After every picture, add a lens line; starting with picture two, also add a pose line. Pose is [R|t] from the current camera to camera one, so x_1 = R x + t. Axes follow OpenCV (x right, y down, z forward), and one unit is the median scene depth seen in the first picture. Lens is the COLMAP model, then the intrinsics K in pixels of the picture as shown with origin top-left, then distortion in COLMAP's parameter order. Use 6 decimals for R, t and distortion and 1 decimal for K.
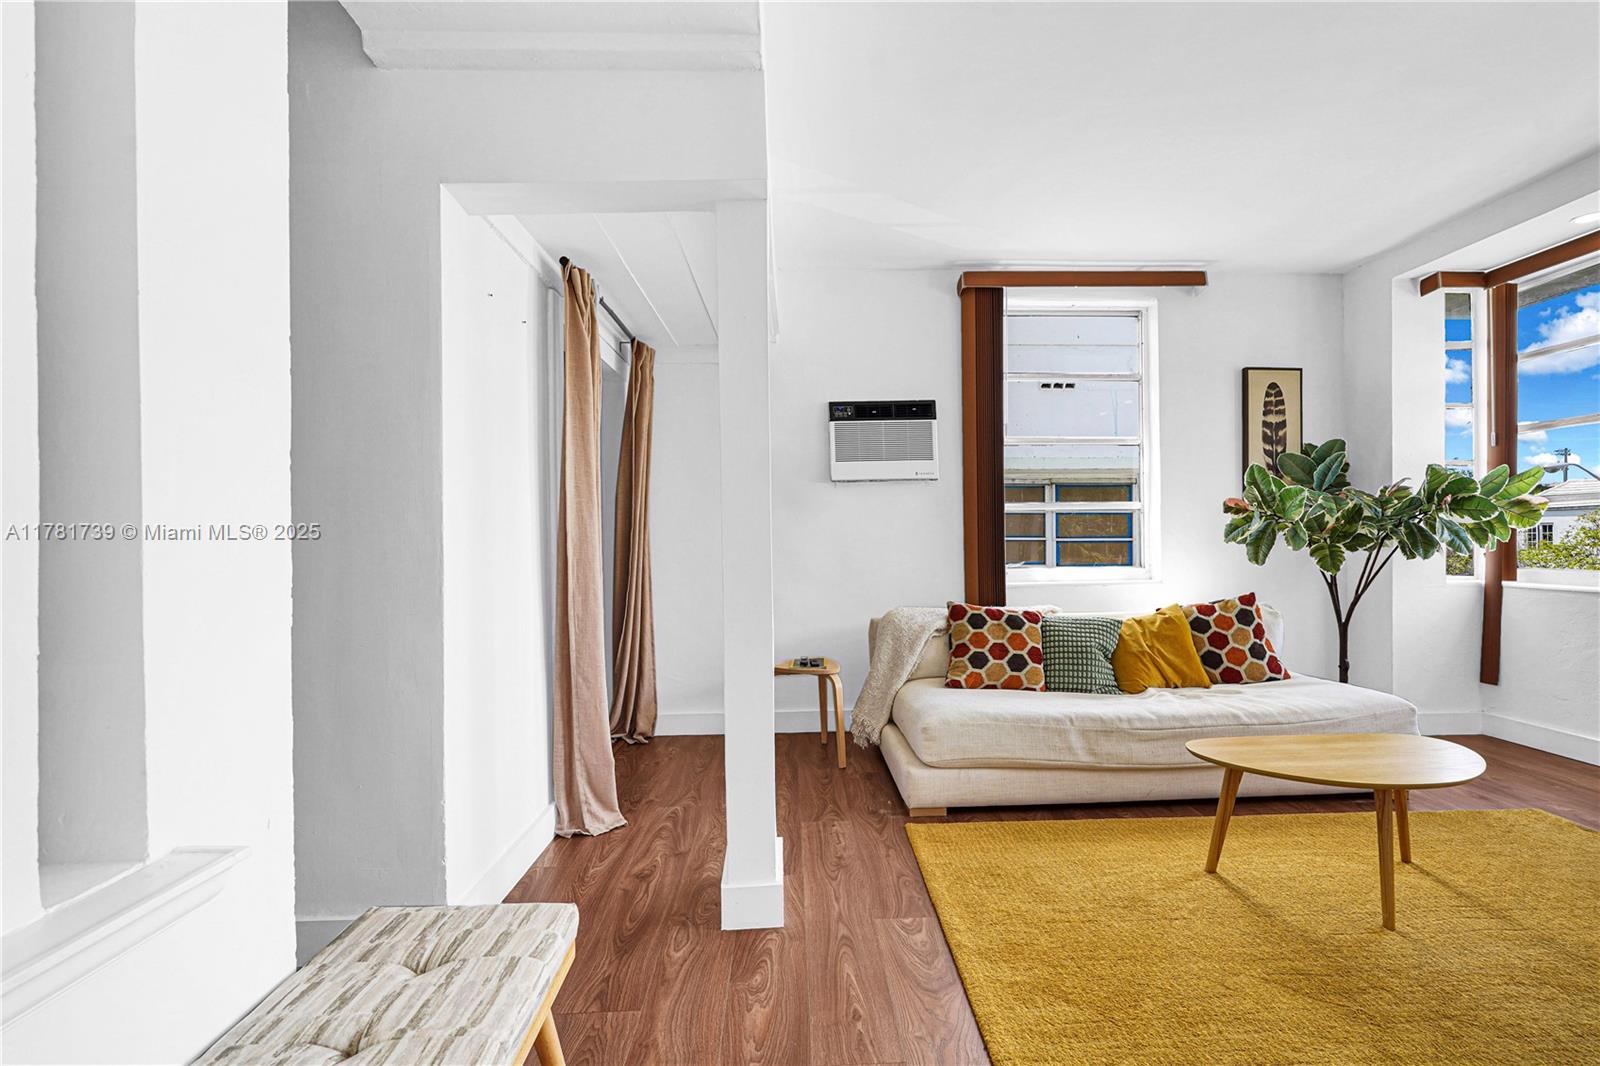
lens RADIAL K [[749.7, 0, 814.8], [0, 749.7, 540.6], [0, 0, 1]] dist [-0.019754, 0.009735]
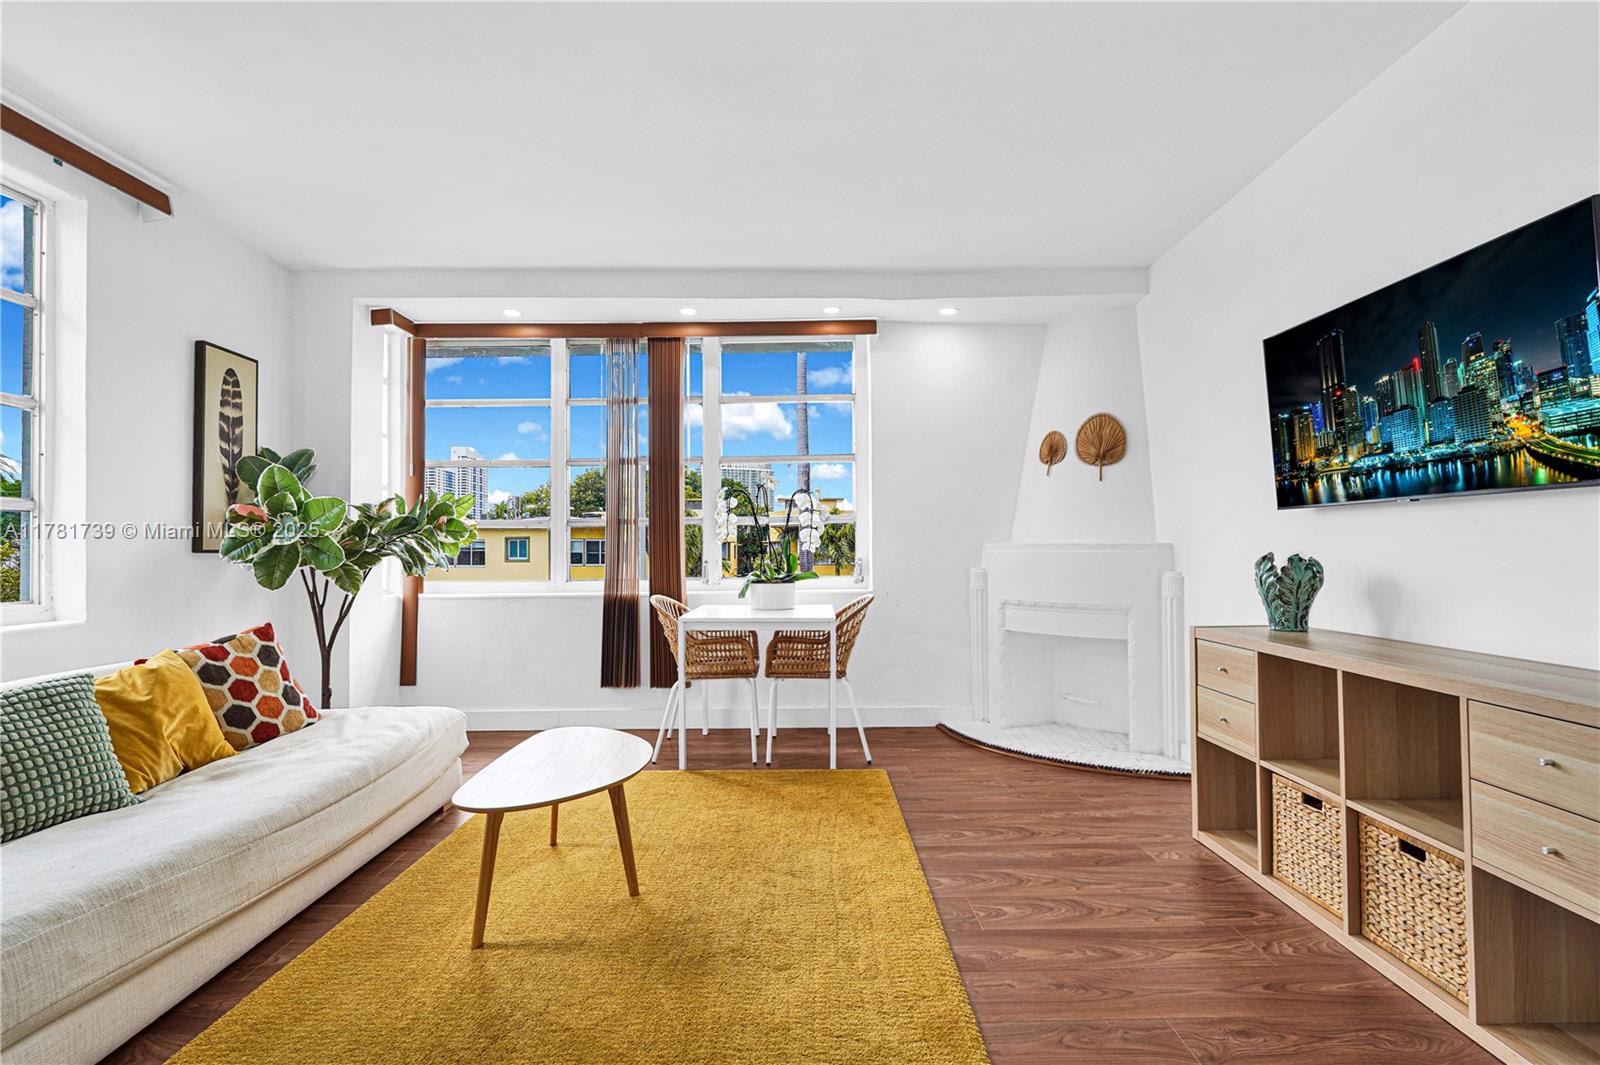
lens RADIAL K [[734.5, 0, 800.0], [0, 734.5, 532.5], [0, 0, 1]] dist [0.007542, 0.000201]
pose [[0.015883, 0.031624, 0.999374, -0.214177], [0.009016, 0.999455, -0.031769, 0.000842], [-0.999833, 0.009515, 0.015589, 0.416709]]
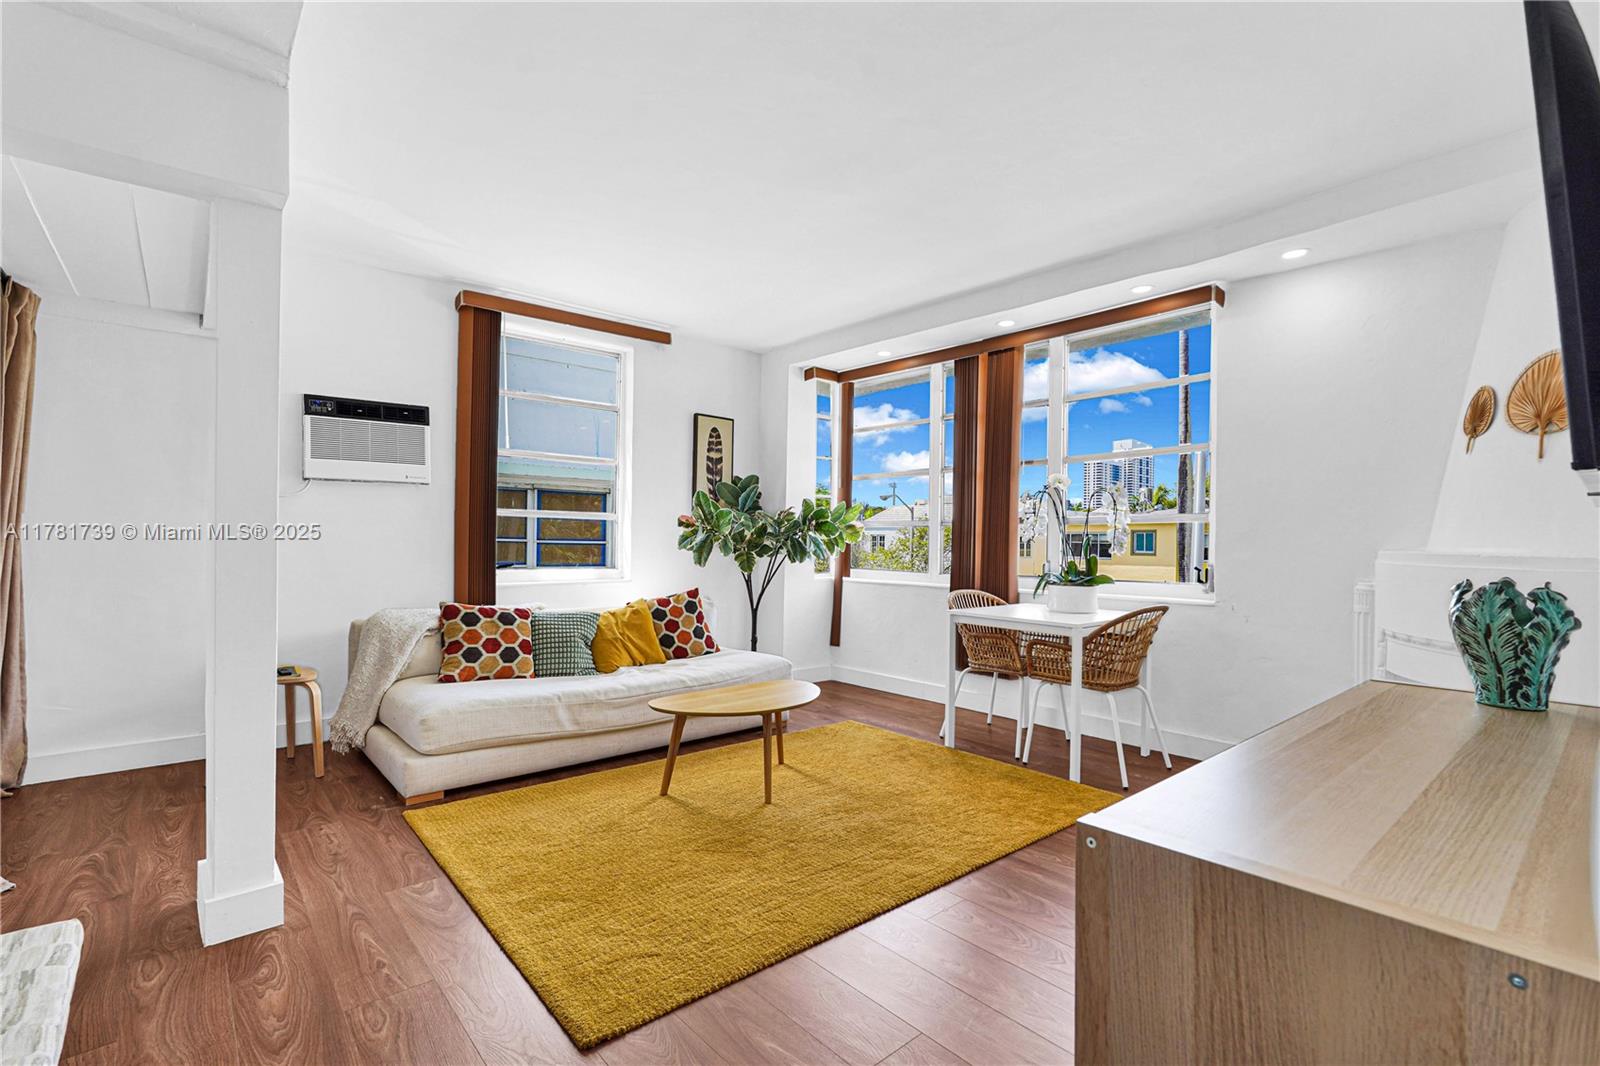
lens RADIAL K [[743.5, 0, 824.5], [0, 743.5, 536.1], [0, 0, 1]] dist [0.000463, 0.000386]
pose [[0.766981, 0.024788, 0.641191, -0.082057], [-0.021567, 0.999685, -0.012849, -0.009700], [-0.641307, -0.003974, 0.767274, -0.149649]]
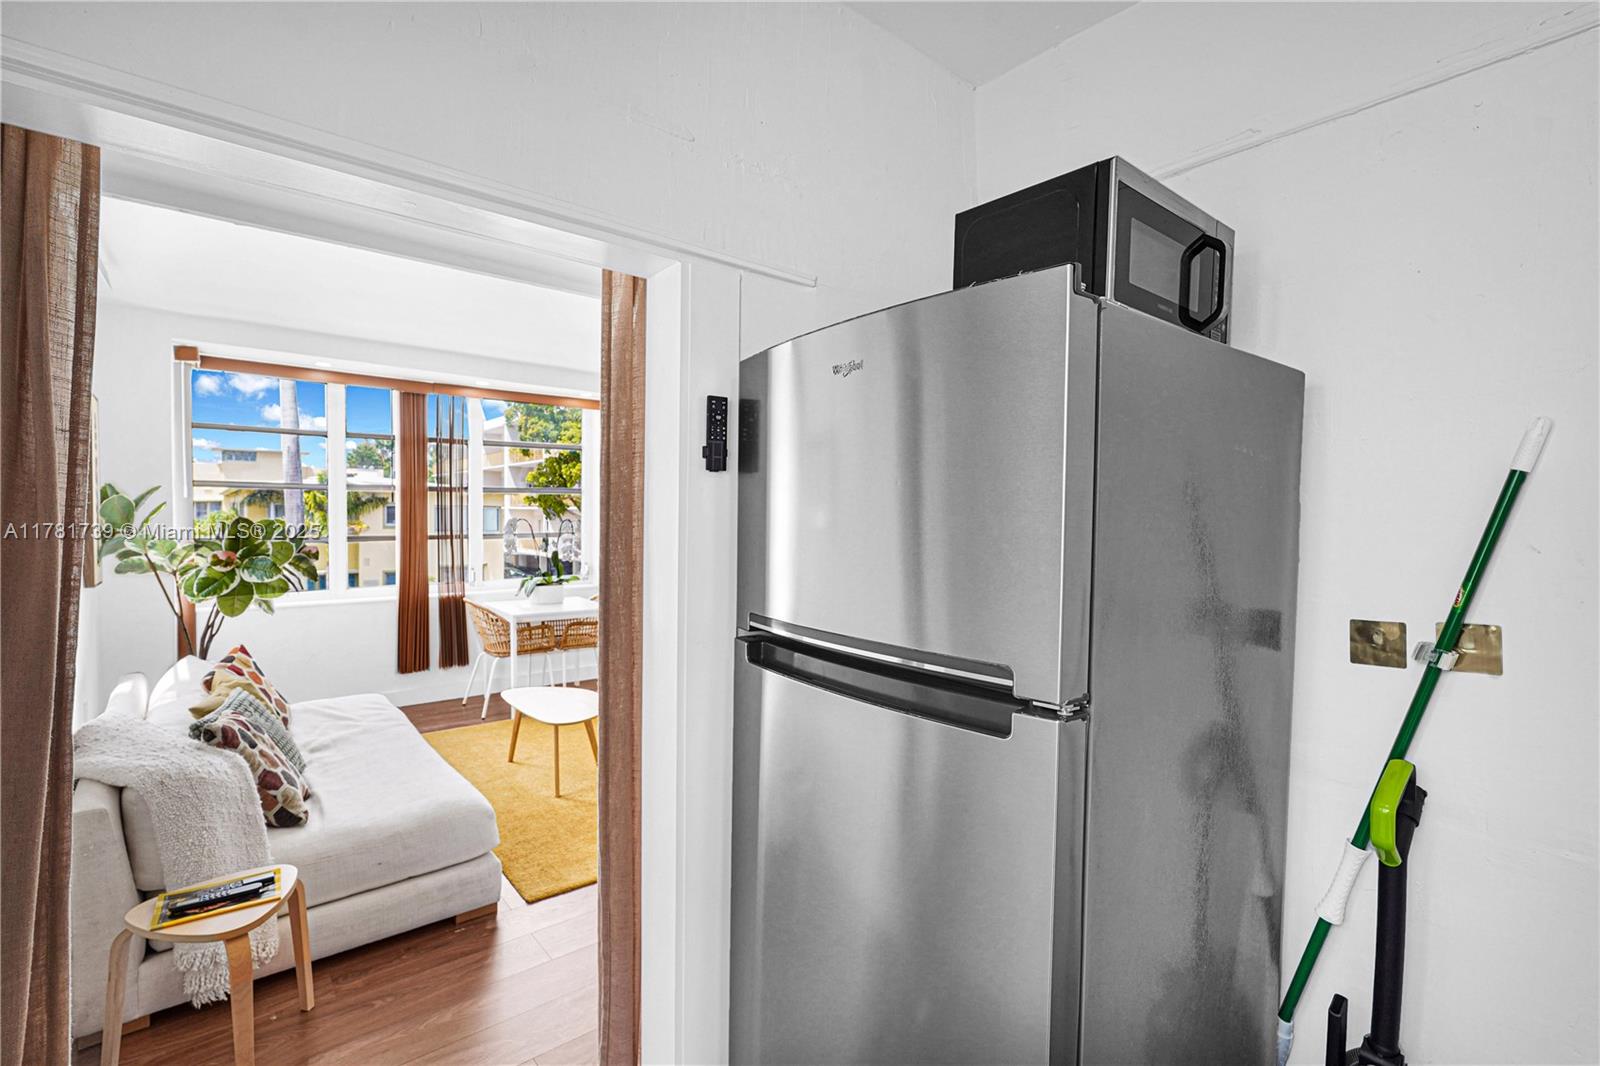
lens RADIAL K [[743.5, 0, 824.5], [0, 743.5, 536.1], [0, 0, 1]] dist [0.000463, 0.000386]
pose [[-0.631579, -0.026713, 0.774851, -0.709512], [-0.008272, 0.999582, 0.027718, -0.113601], [-0.775268, 0.011097, -0.631535, 1.027344]]
